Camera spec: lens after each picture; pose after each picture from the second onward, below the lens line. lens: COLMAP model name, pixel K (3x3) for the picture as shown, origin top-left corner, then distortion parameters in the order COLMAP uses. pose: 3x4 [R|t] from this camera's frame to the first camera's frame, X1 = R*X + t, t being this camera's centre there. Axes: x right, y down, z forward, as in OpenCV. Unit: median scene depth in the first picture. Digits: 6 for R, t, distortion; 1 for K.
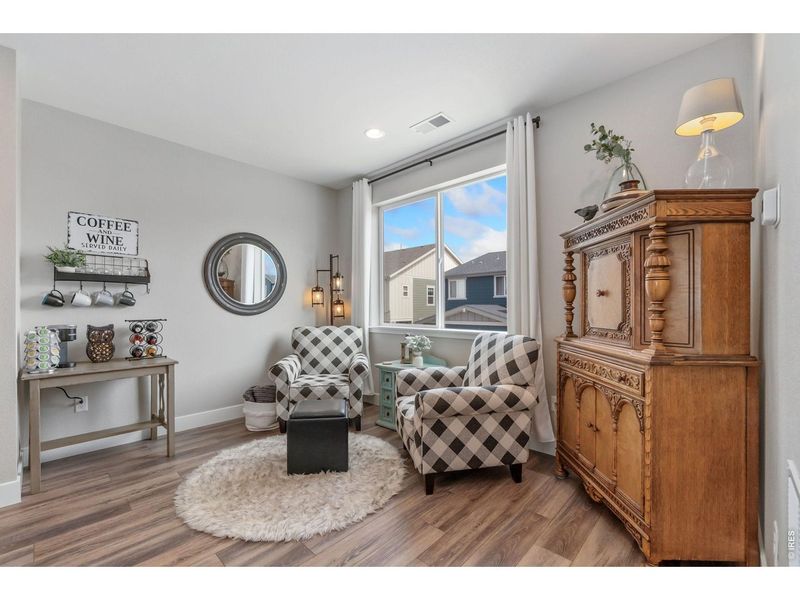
lens RADIAL K [[343.4, 0, 389.3], [0, 343.4, 306.0], [0, 0, 1]] dist [-0.004194, 0.000178]
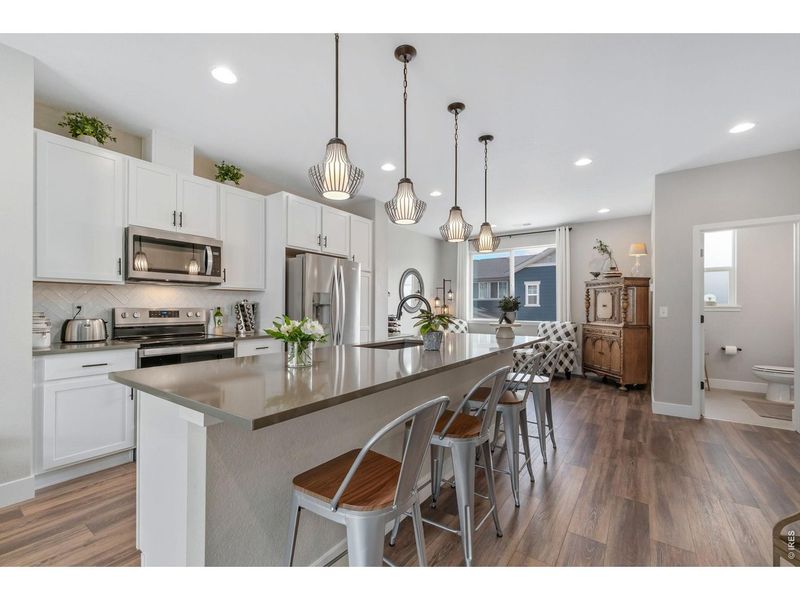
lens RADIAL K [[343.4, 0, 392.3], [0, 343.4, 306.4], [0, 0, 1]] dist [-0.004194, 0.000178]
pose [[0.988542, 0.008890, 0.150682, -1.353857], [-0.008849, 0.999960, -0.000946, -0.011418], [-0.150685, -0.000398, 0.988582, -1.358431]]
